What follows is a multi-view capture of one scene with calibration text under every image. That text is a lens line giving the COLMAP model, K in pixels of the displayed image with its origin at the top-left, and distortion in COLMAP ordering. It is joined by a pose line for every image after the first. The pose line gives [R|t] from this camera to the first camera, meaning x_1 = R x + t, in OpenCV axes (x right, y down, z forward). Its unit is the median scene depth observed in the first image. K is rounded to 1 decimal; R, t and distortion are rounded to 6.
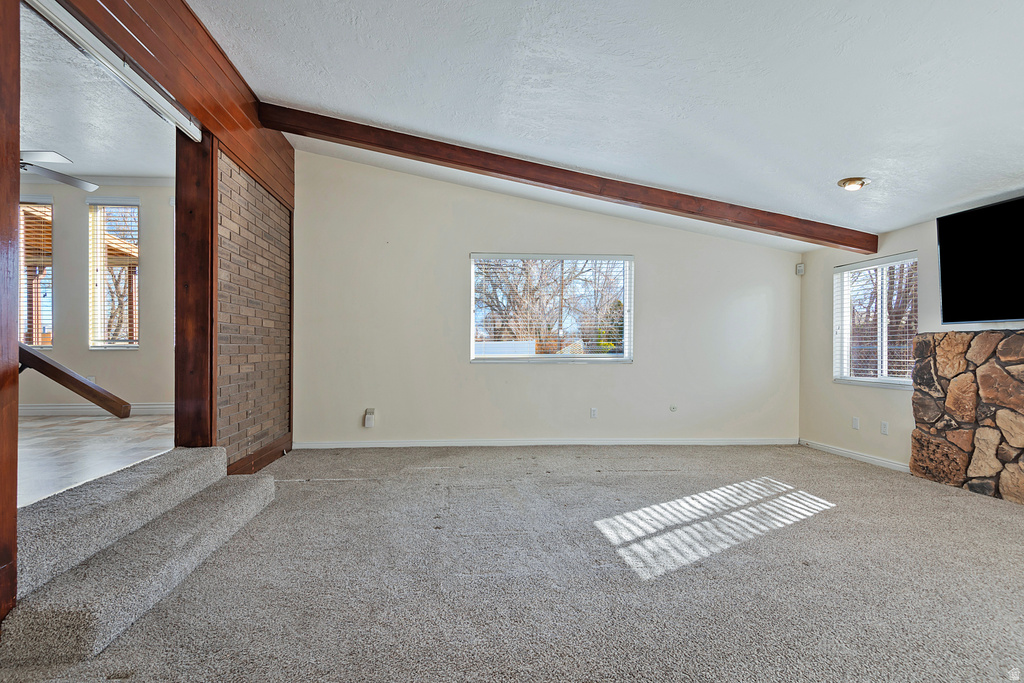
lens RADIAL K [[471.7, 0, 512.0], [0, 471.7, 341.5], [0, 0, 1]] dist [0.025035, -0.000356]
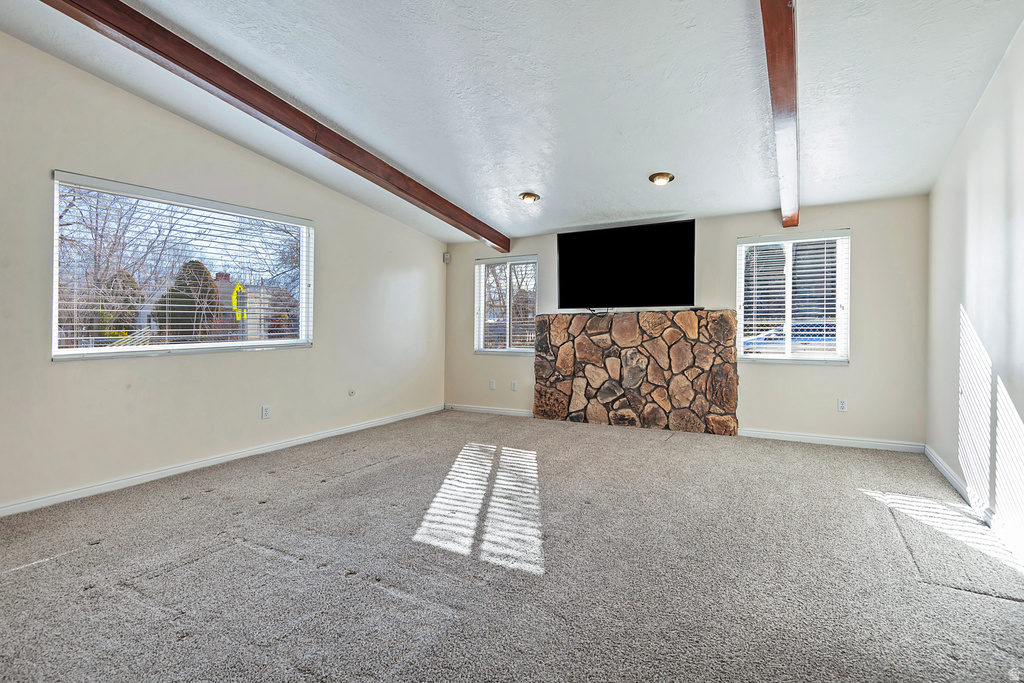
lens RADIAL K [[463.5, 0, 530.3], [0, 463.5, 322.4], [0, 0, 1]] dist [0.002083, 0.000032]
pose [[0.593422, -0.008347, 0.804848, -0.265678], [0.001125, 0.999954, 0.009541, -0.008418], [-0.804891, -0.004756, 0.593404, 0.252278]]
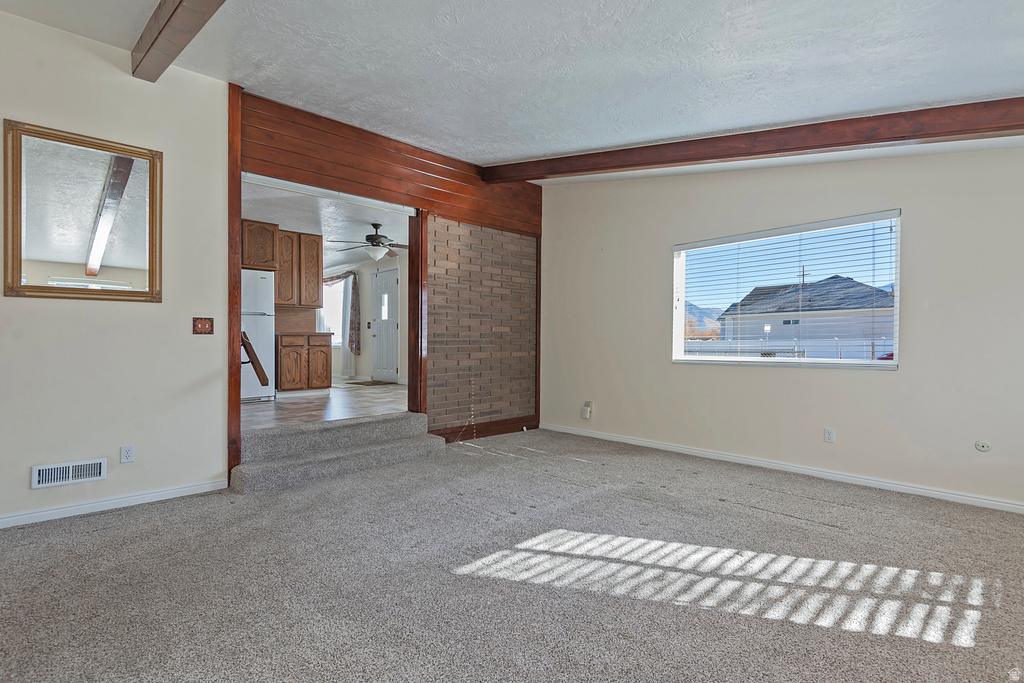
lens RADIAL K [[489.0, 0, 560.0], [0, 489.0, 348.0], [0, 0, 1]] dist [-0.000372, -0.000105]
pose [[0.649598, 0.006032, -0.760254, 0.687743], [0.012669, 0.999744, 0.018757, -0.009498], [0.760173, -0.021816, 0.649355, 0.258534]]
